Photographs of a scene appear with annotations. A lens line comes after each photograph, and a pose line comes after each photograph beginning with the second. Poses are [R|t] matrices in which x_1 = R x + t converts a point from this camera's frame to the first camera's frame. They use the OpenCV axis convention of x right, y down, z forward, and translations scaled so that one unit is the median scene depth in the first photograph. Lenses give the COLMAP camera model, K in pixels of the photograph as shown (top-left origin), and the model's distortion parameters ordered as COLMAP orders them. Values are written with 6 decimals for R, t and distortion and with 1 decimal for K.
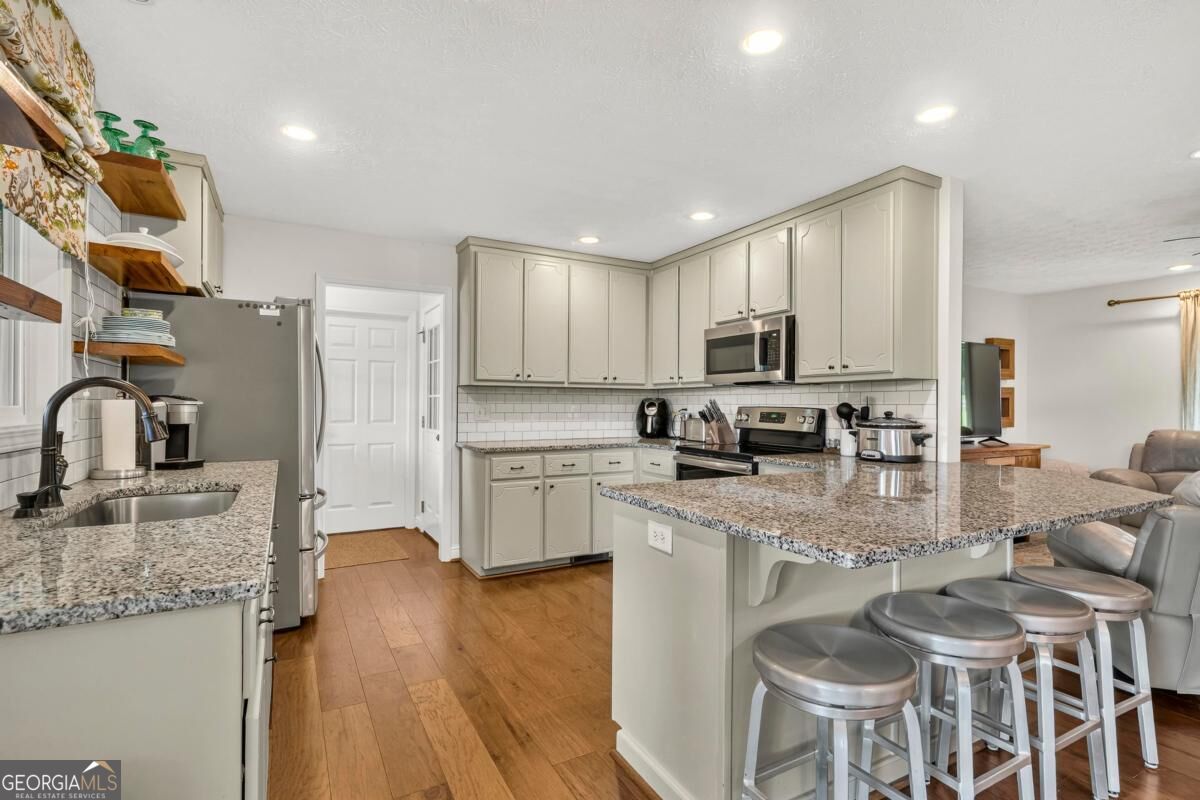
lens RADIAL K [[566.7, 0, 598.0], [0, 566.7, 404.9], [0, 0, 1]] dist [-0.001134, -0.000098]
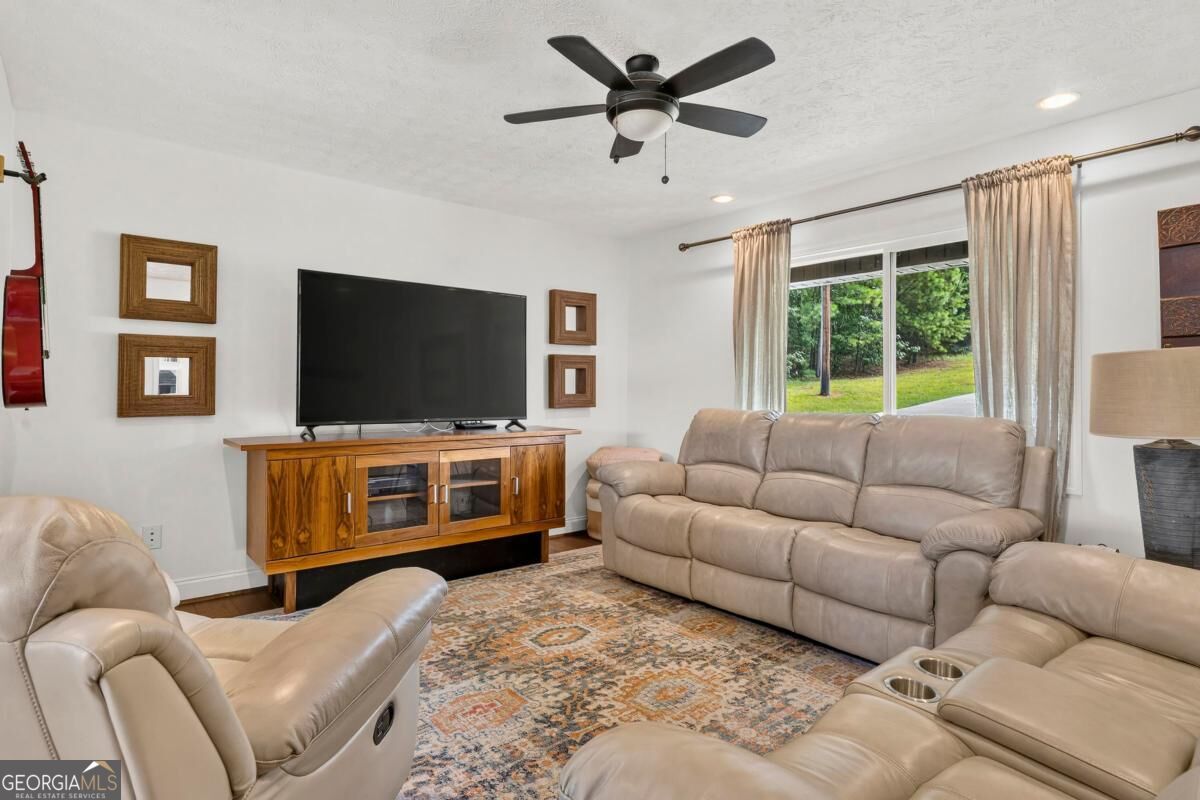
lens RADIAL K [[627.3, 0, 599.5], [0, 627.3, 381.1], [0, 0, 1]] dist [0.005351, 0.001004]
pose [[0.982049, 0.002884, 0.188606, 0.834263], [-0.000860, 0.999941, -0.010813, 0.018788], [-0.188626, 0.010456, 0.981993, 0.229711]]
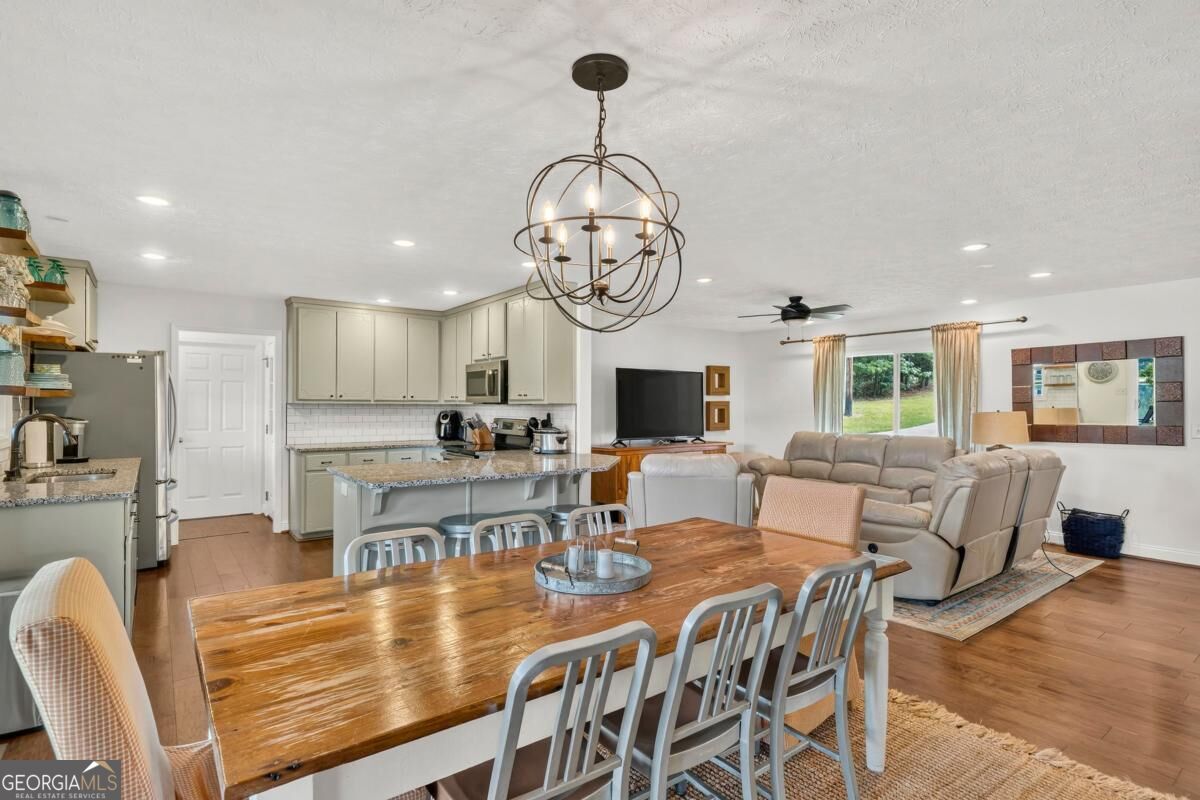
lens RADIAL K [[590.1, 0, 597.5], [0, 590.1, 405.5], [0, 0, 1]] dist [0.000135, 0.000898]
pose [[0.990131, -0.001259, 0.140136, 0.311944], [0.001179, 0.999999, 0.000661, -0.030620], [-0.140137, -0.000489, 0.990132, -0.540101]]
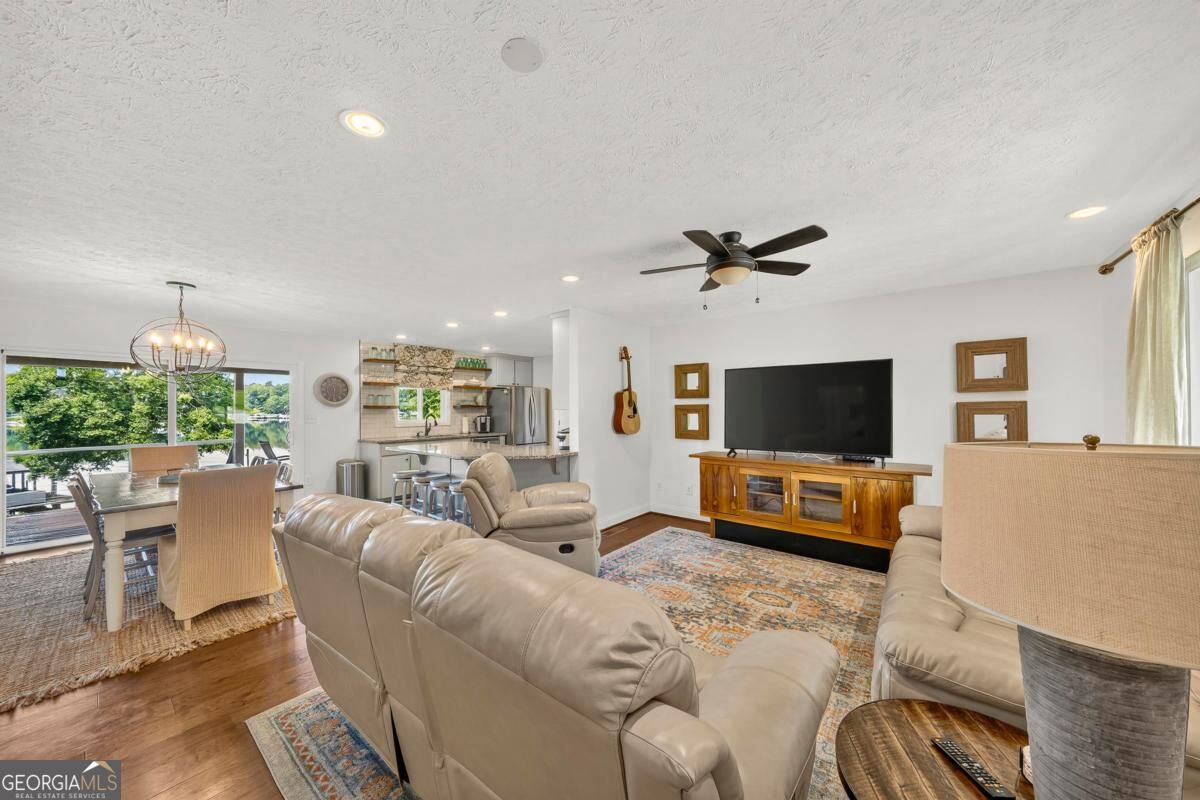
lens RADIAL K [[417.2, 0, 591.1], [0, 417.2, 408.3], [0, 0, 1]] dist [-0.007958, 0.000165]
pose [[0.374563, -0.005892, -0.927183, 1.478904], [0.005857, 0.999975, -0.003989, -0.032668], [0.927183, -0.003937, 0.374588, 0.377083]]
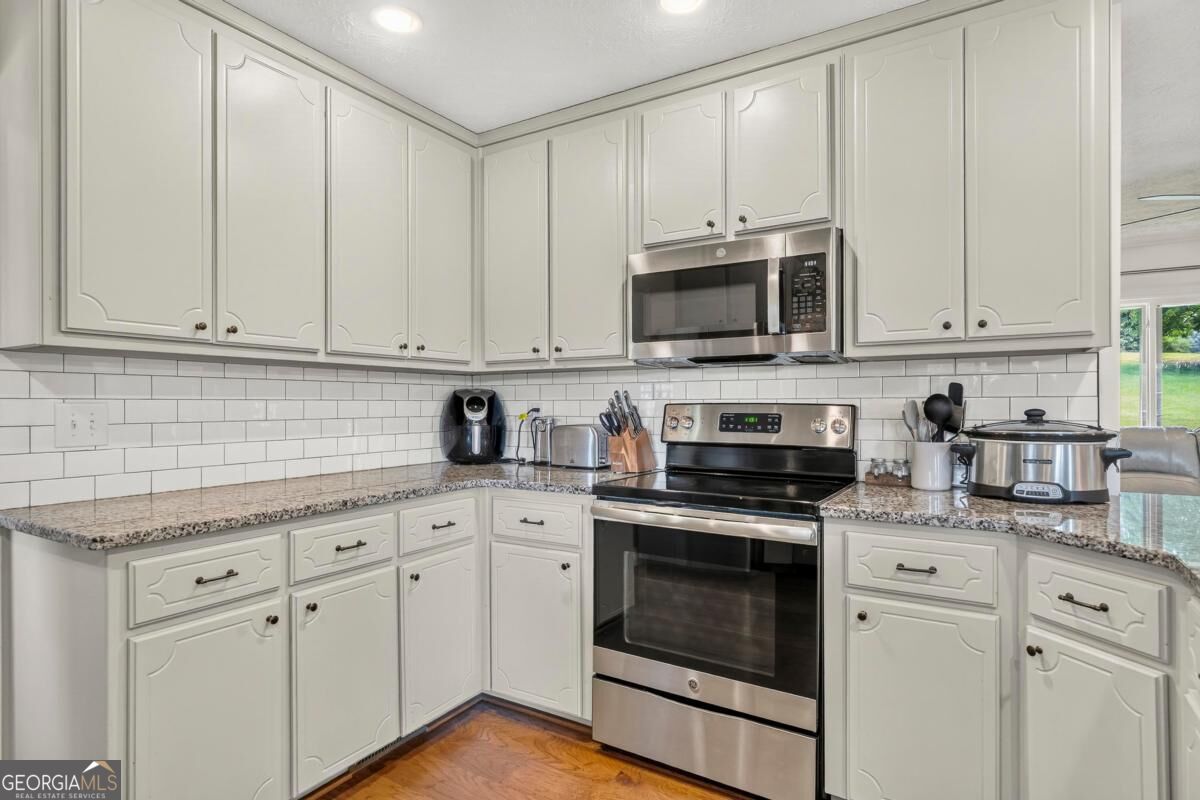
lens RADIAL K [[638.7, 0, 596.5], [0, 638.7, 403.9], [0, 0, 1]] dist [-0.001240, 0.000159]
pose [[0.868150, -0.006353, 0.496262, -0.129159], [0.006452, 0.999978, 0.001513, 0.001898], [-0.496261, 0.001888, 0.868172, 0.509925]]
